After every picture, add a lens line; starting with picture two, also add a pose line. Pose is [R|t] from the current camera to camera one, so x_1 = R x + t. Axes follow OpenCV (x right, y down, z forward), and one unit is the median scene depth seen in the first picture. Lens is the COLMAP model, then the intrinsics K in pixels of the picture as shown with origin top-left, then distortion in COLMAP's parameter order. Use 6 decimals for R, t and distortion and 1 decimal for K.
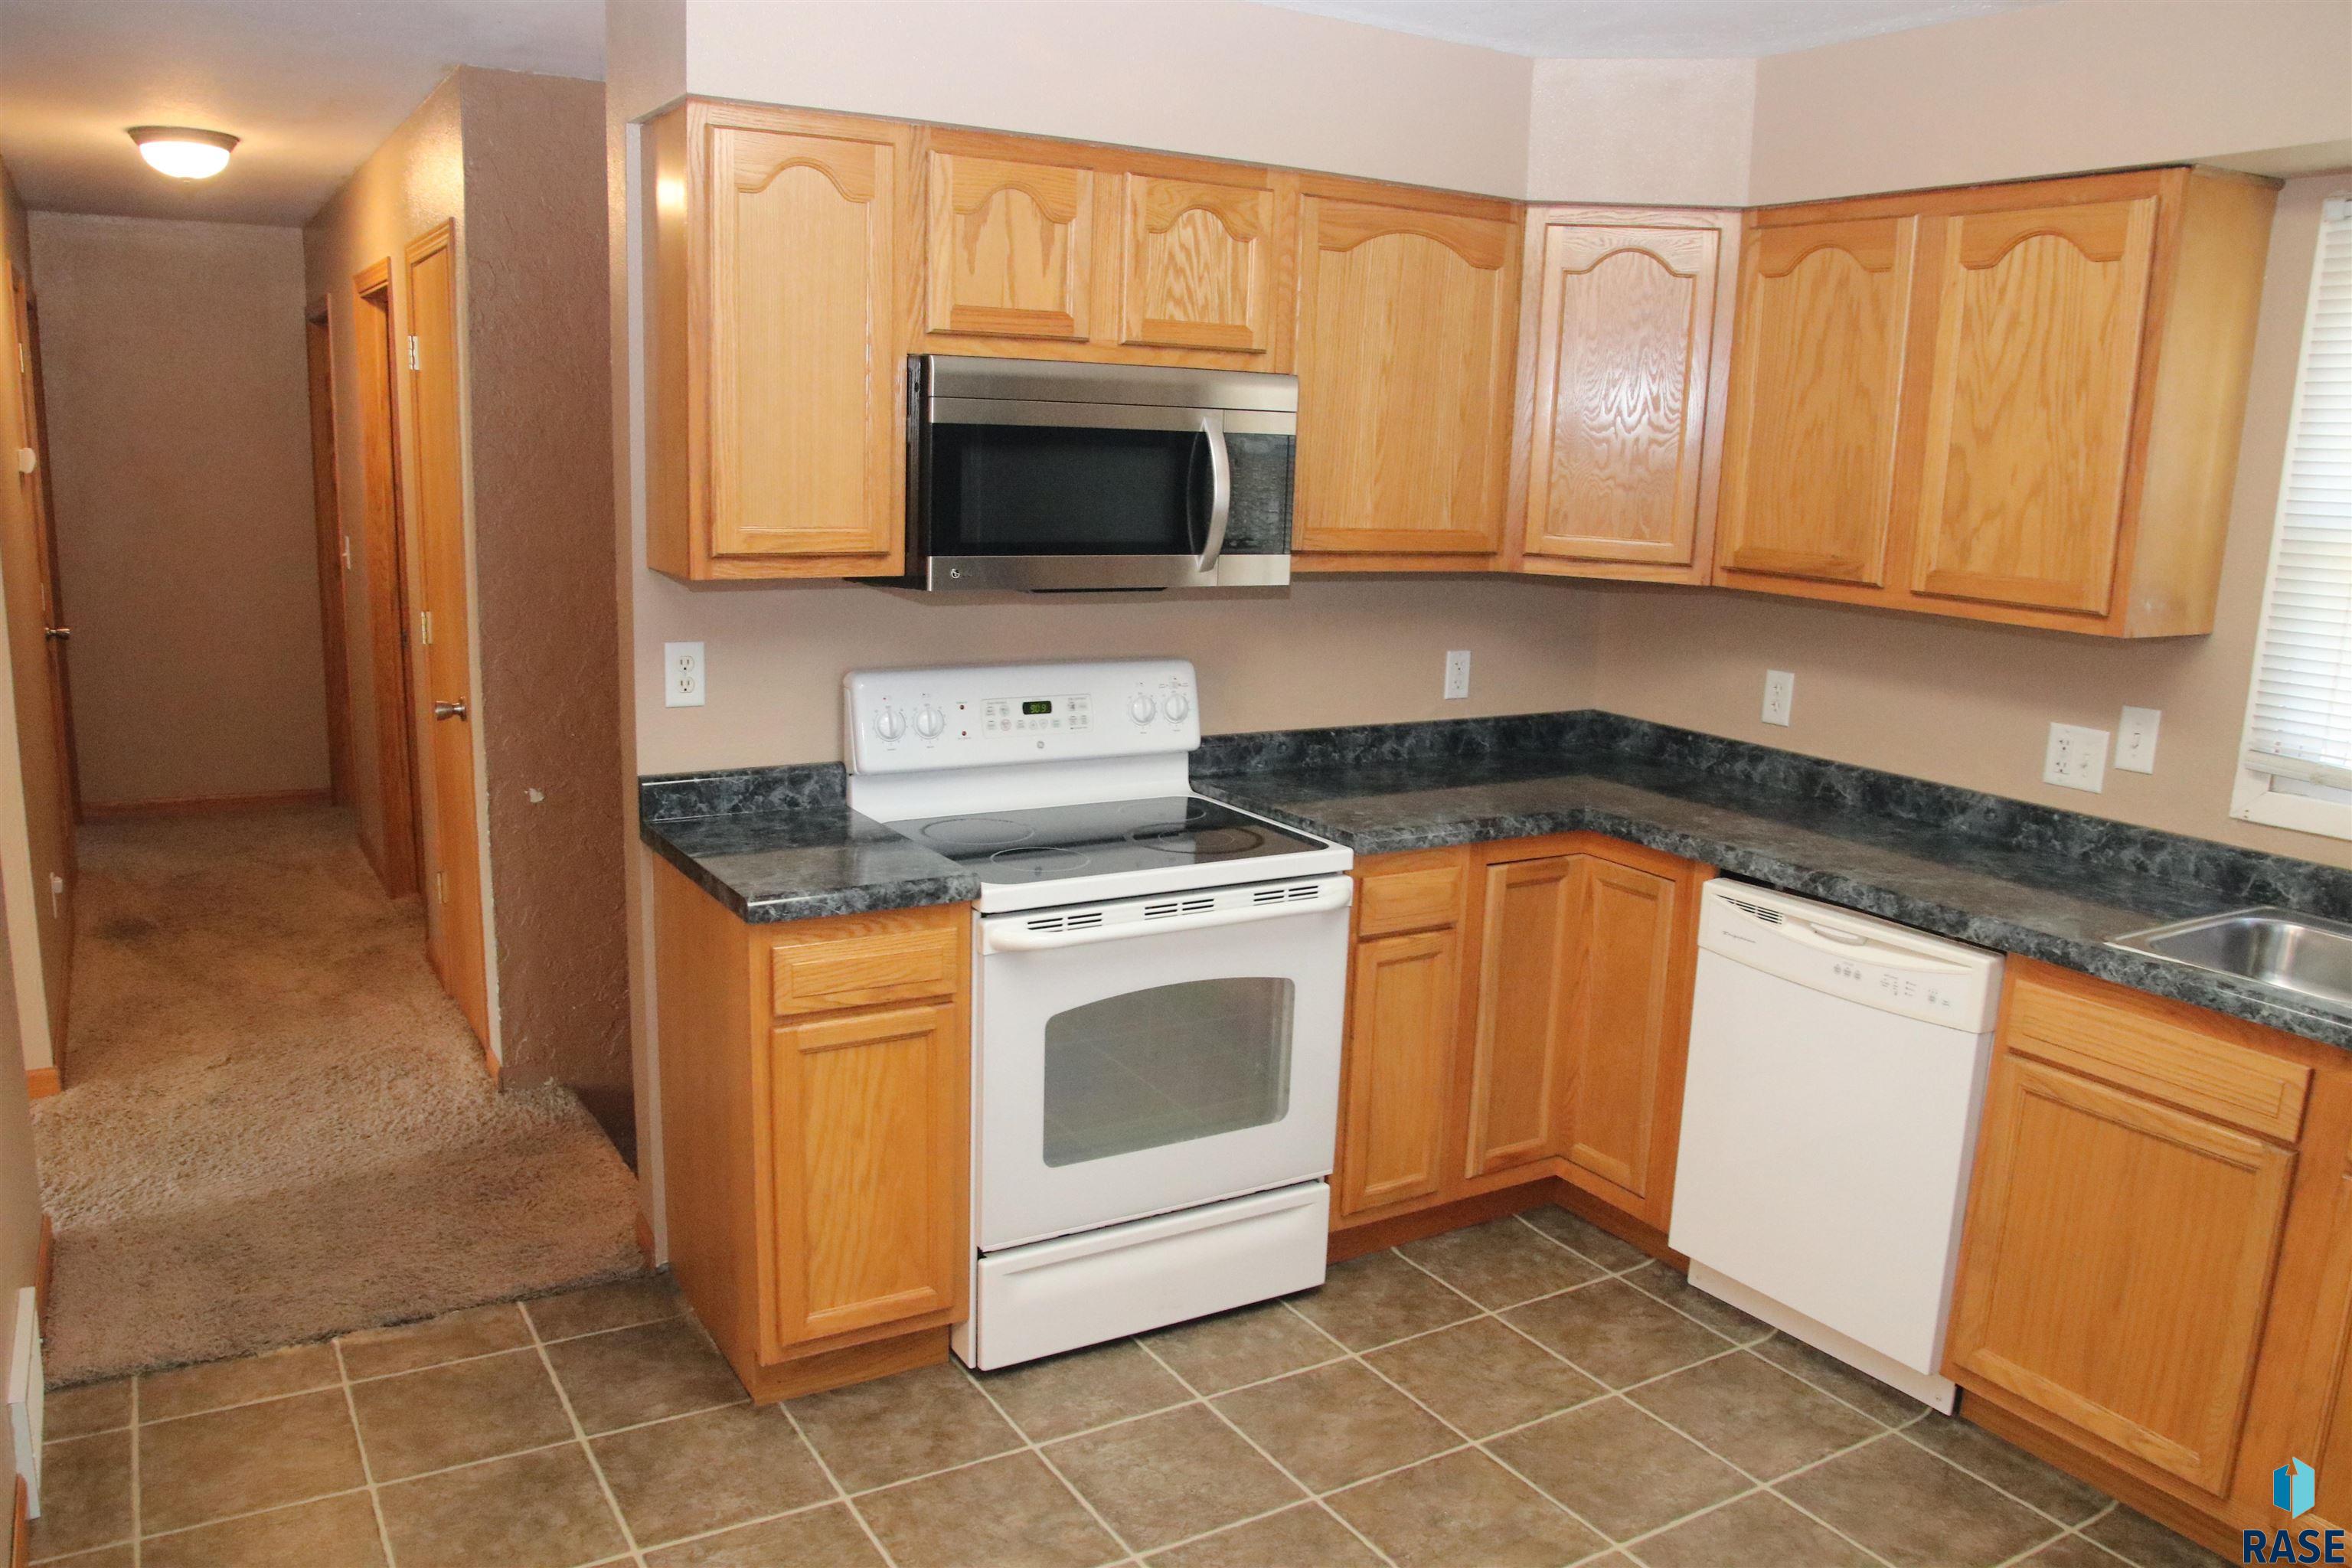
lens RADIAL K [[1767.2, 0, 1153.1], [0, 1767.2, 818.1], [0, 0, 1]] dist [-0.119144, 0.059043]
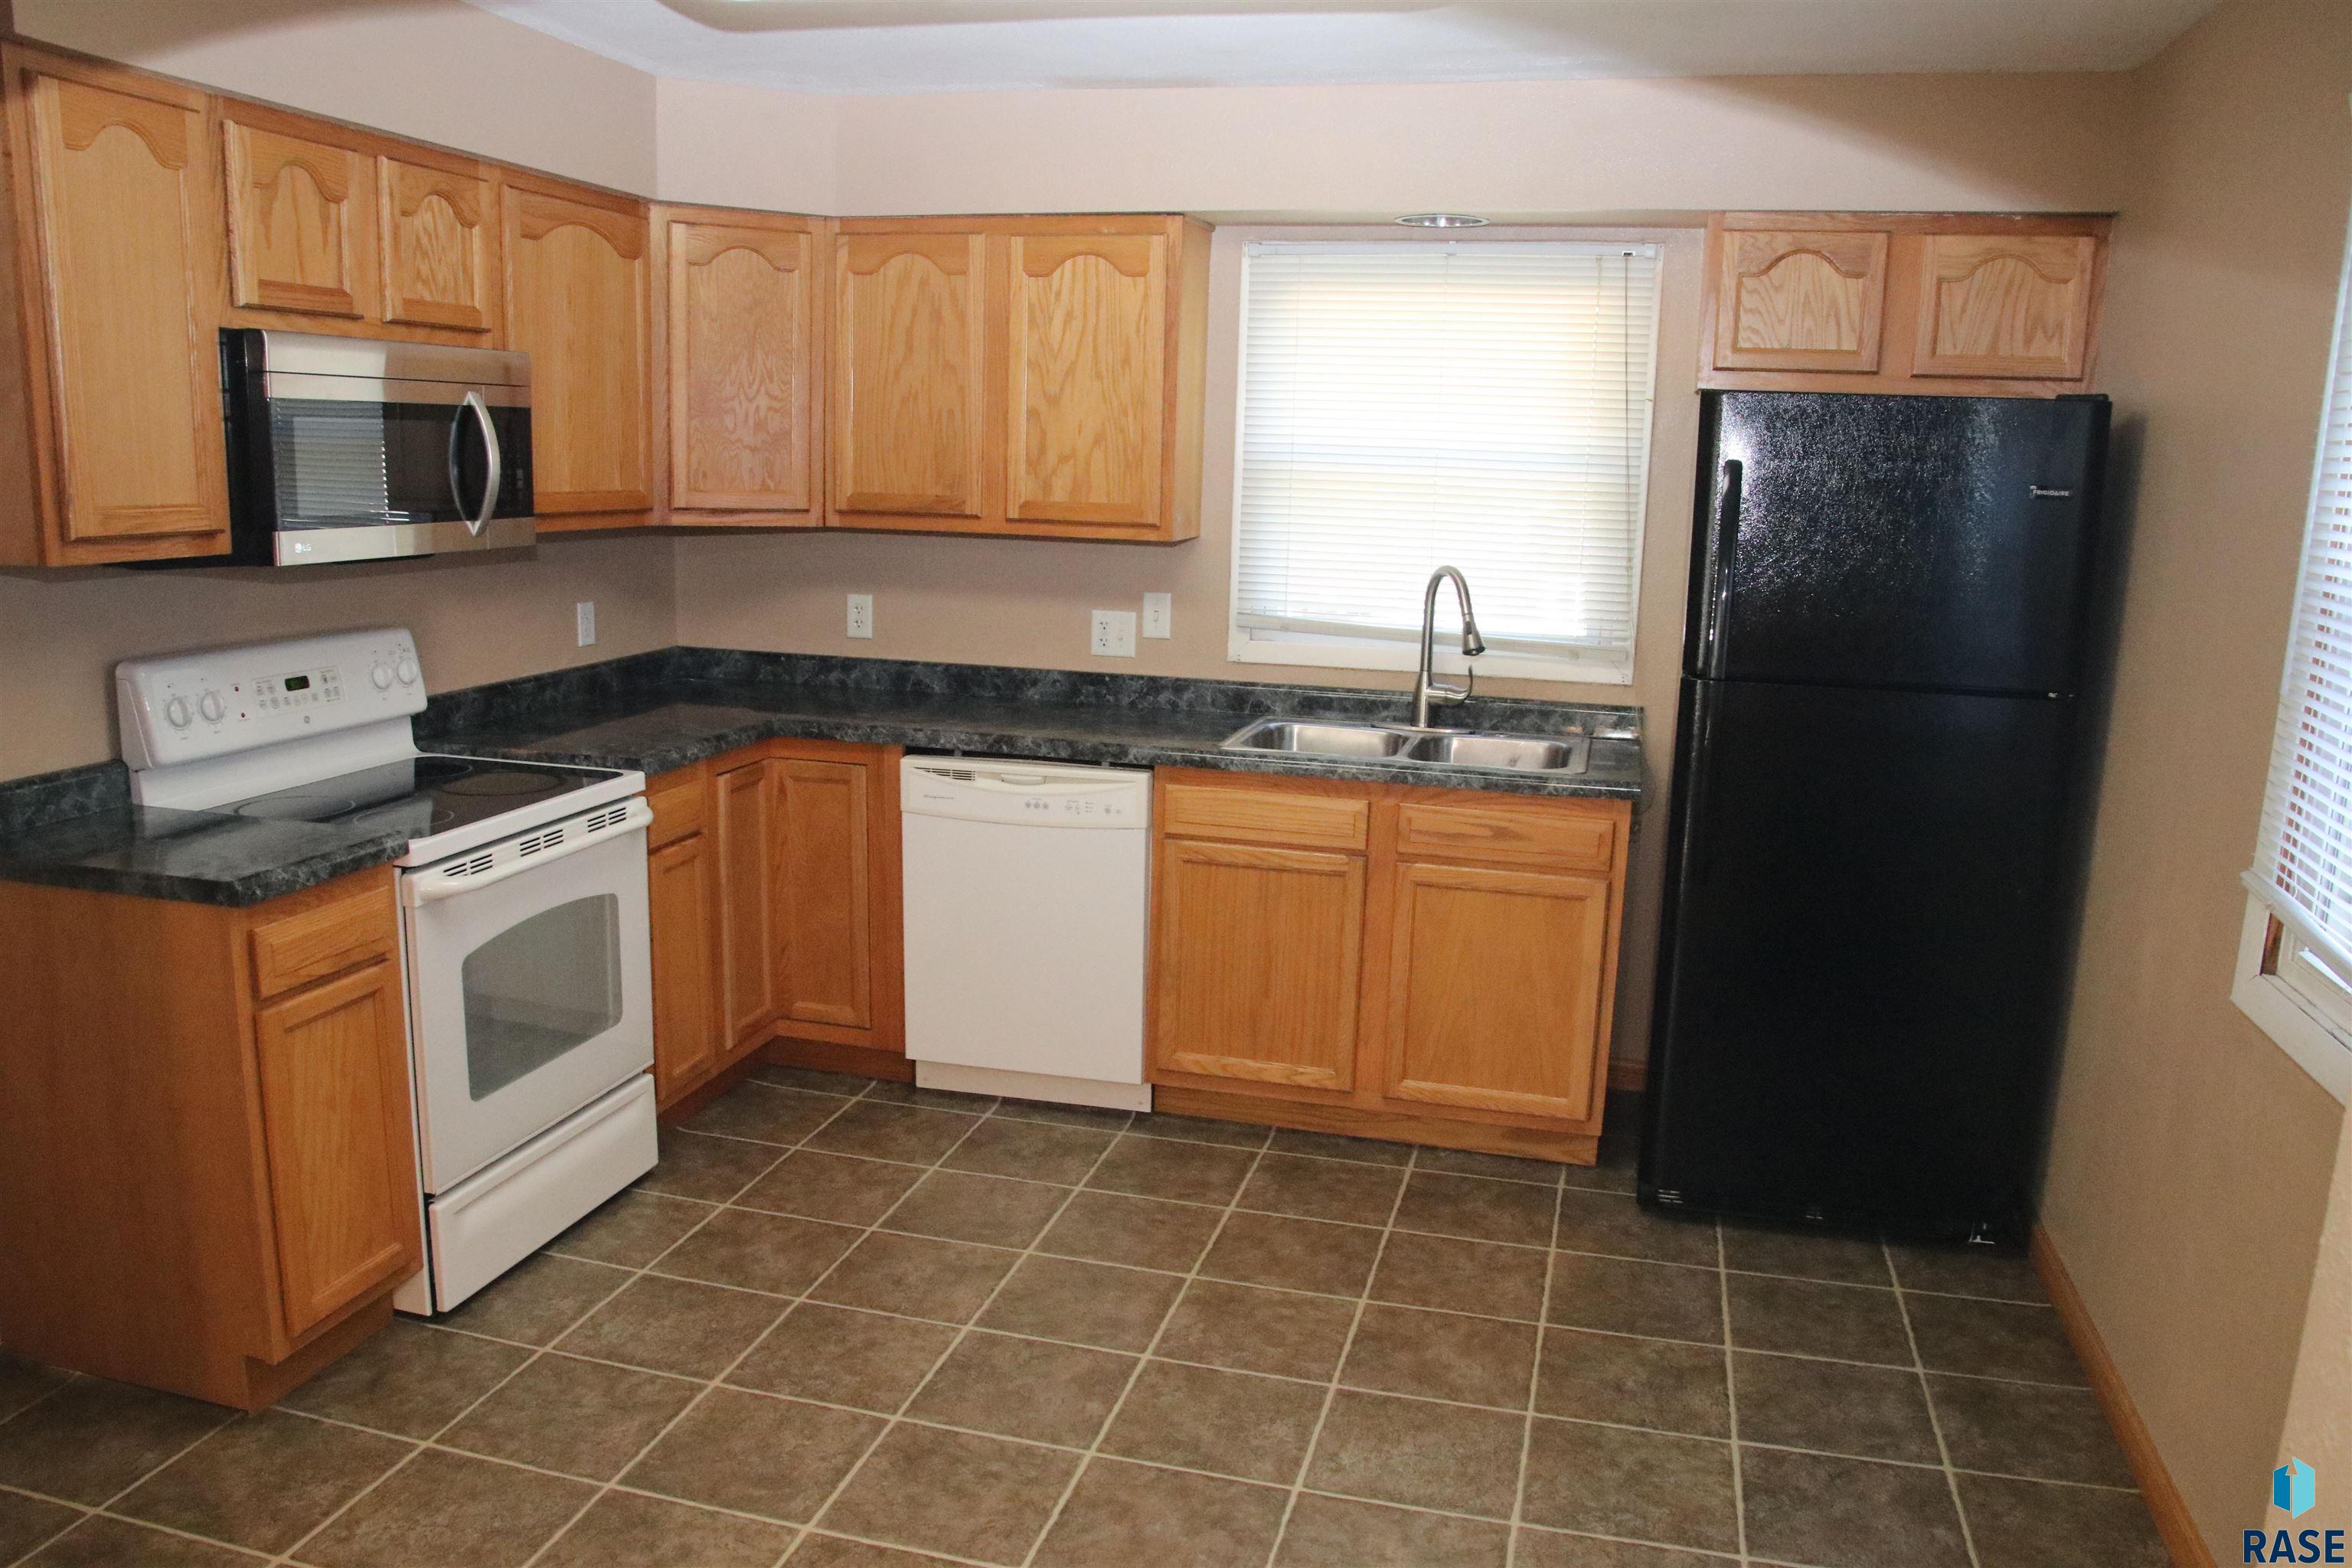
lens RADIAL K [[1767.2, 0, 1176.1], [0, 1767.2, 804.5], [0, 0, 1]] dist [-0.119144, 0.059043]
pose [[0.709451, -0.149543, 0.688706, -0.430177], [0.141427, 0.987559, 0.068747, 0.009720], [-0.690418, 0.048629, 0.721774, -0.047504]]
